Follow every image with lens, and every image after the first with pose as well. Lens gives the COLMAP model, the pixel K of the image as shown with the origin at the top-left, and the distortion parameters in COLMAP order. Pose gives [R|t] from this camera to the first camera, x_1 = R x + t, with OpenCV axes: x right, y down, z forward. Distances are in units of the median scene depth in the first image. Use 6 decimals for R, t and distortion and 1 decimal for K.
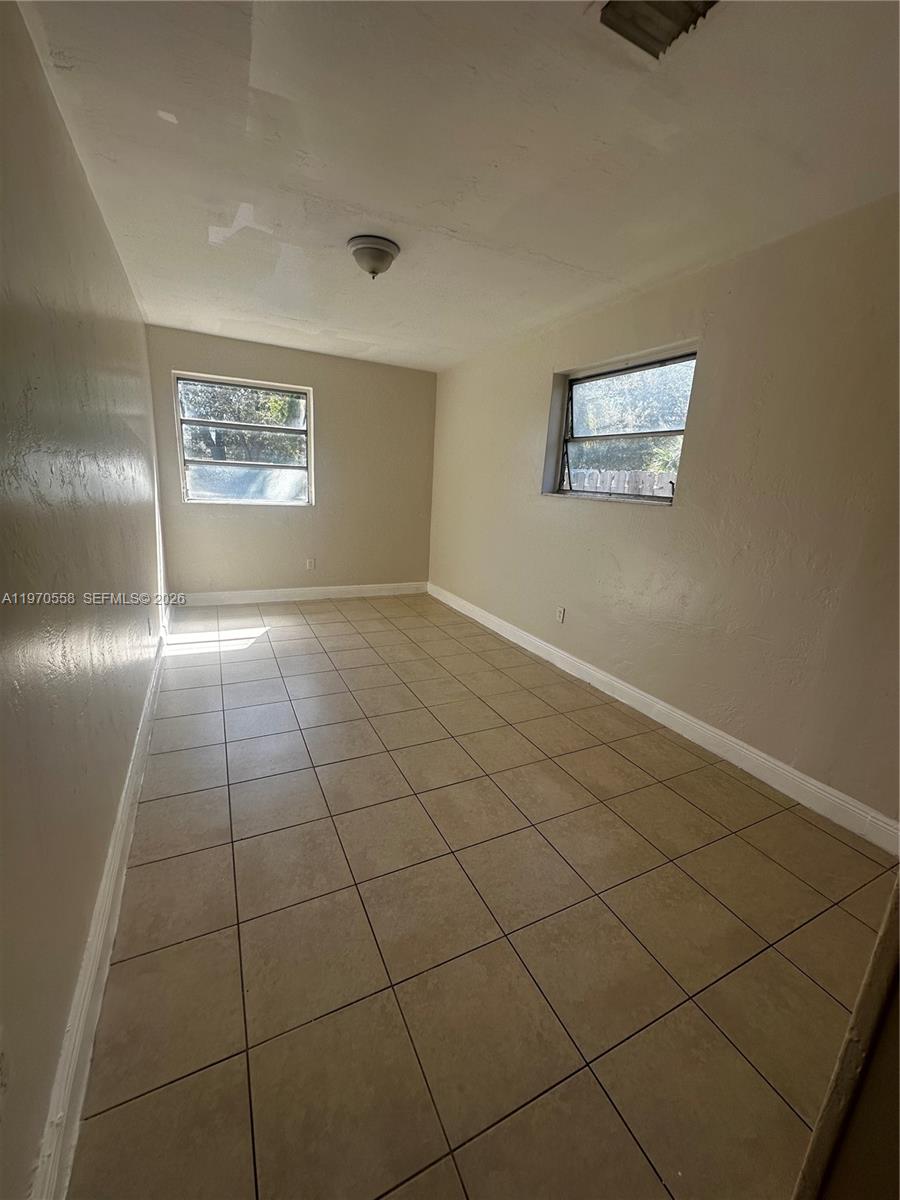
lens RADIAL K [[479.0, 0, 450.6], [0, 479.0, 601.0], [0, 0, 1]] dist [-0.005604, 0.000894]
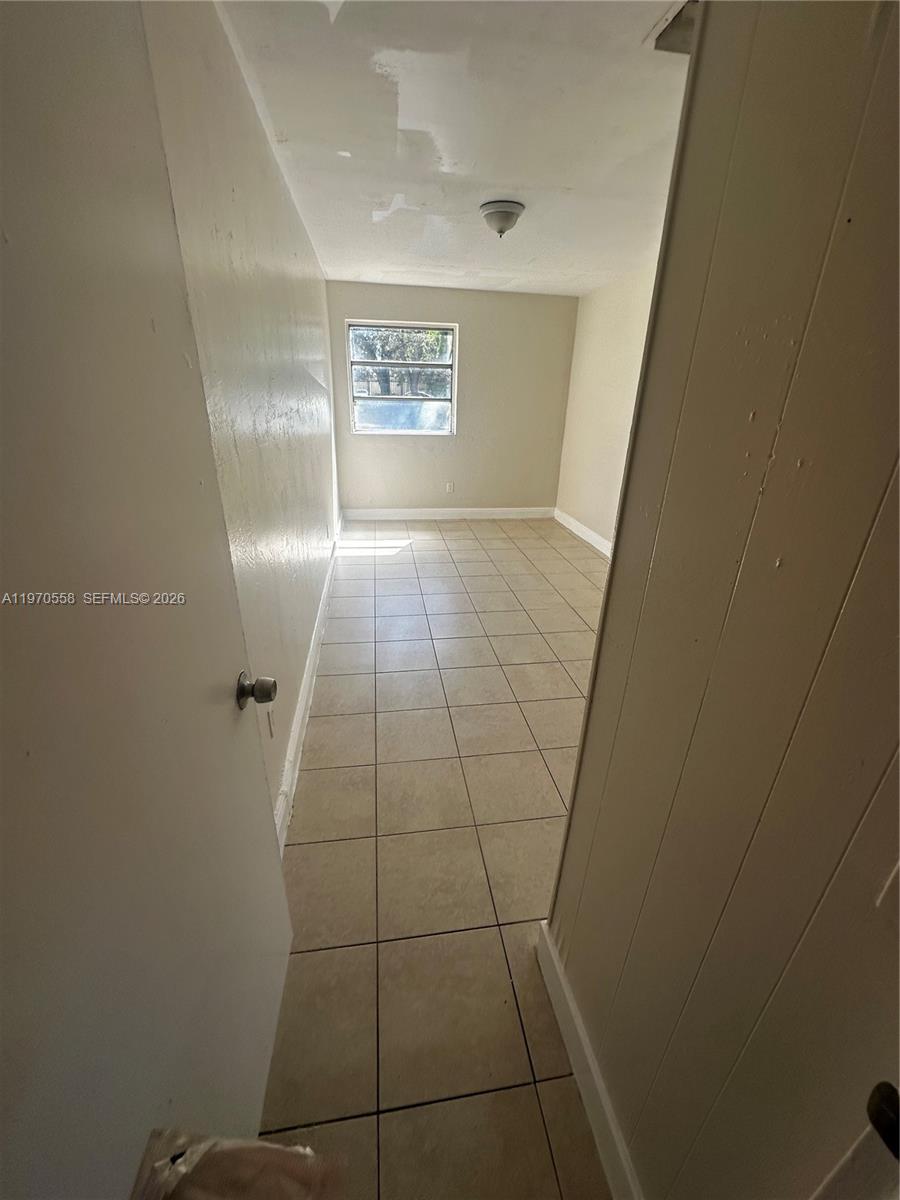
lens RADIAL K [[479.0, 0, 450.6], [0, 479.0, 601.0], [0, 0, 1]] dist [-0.005604, 0.000894]
pose [[0.951787, 0.095505, -0.291515, 0.086663], [-0.049816, 0.985807, 0.160319, 0.008211], [0.302689, -0.138067, 0.943036, -0.149809]]
